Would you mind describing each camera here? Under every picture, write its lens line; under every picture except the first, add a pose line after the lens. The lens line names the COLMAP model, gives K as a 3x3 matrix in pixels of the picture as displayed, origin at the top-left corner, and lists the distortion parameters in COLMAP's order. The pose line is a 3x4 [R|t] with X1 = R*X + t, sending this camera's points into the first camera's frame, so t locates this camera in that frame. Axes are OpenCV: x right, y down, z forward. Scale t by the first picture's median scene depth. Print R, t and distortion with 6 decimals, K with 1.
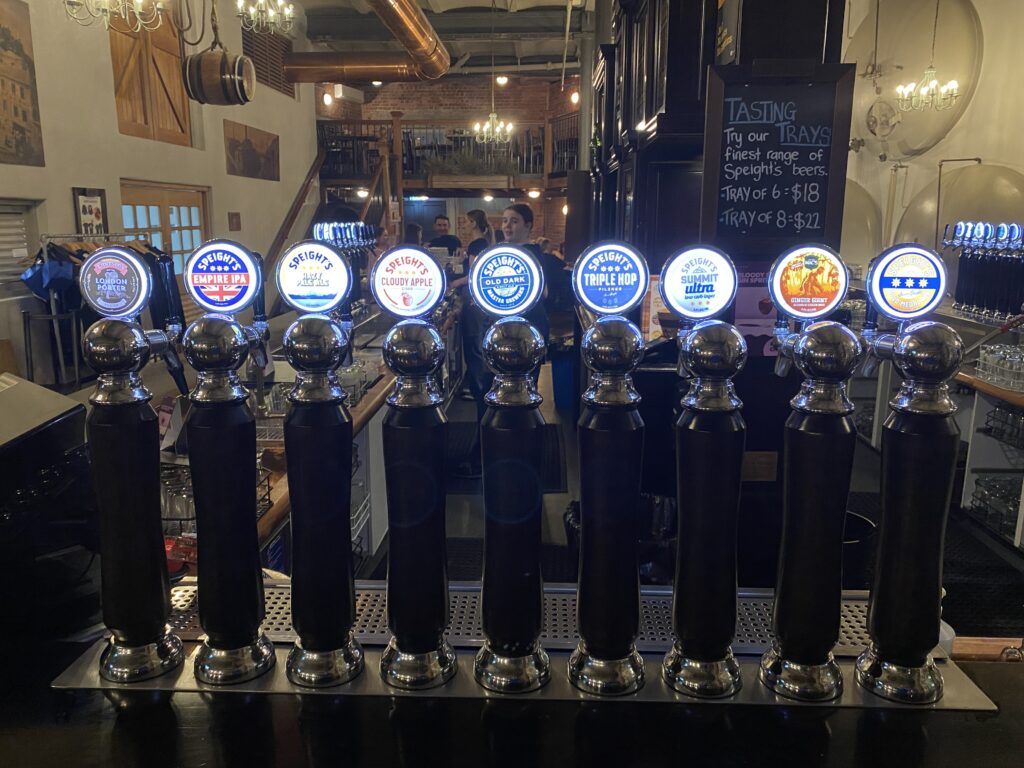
lens RADIAL K [[750.5, 0, 512.0], [0, 750.5, 384.0], [0, 0, 1]] dist [0.008814, -0.003108]
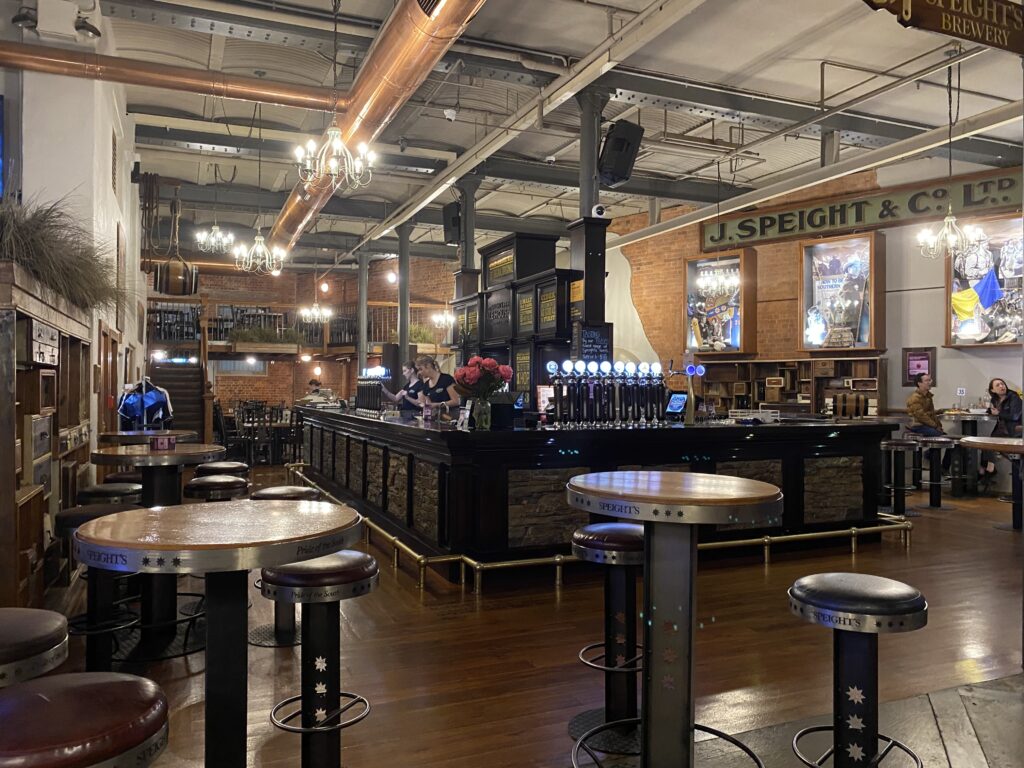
lens RADIAL K [[750.5, 0, 512.0], [0, 750.5, 384.0], [0, 0, 1]] dist [0.008814, -0.003108]
pose [[0.897779, 0.001853, 0.440441, -0.321001], [0.093822, 0.976236, -0.195350, 0.107453], [-0.430337, 0.216704, 0.876270, -0.388561]]
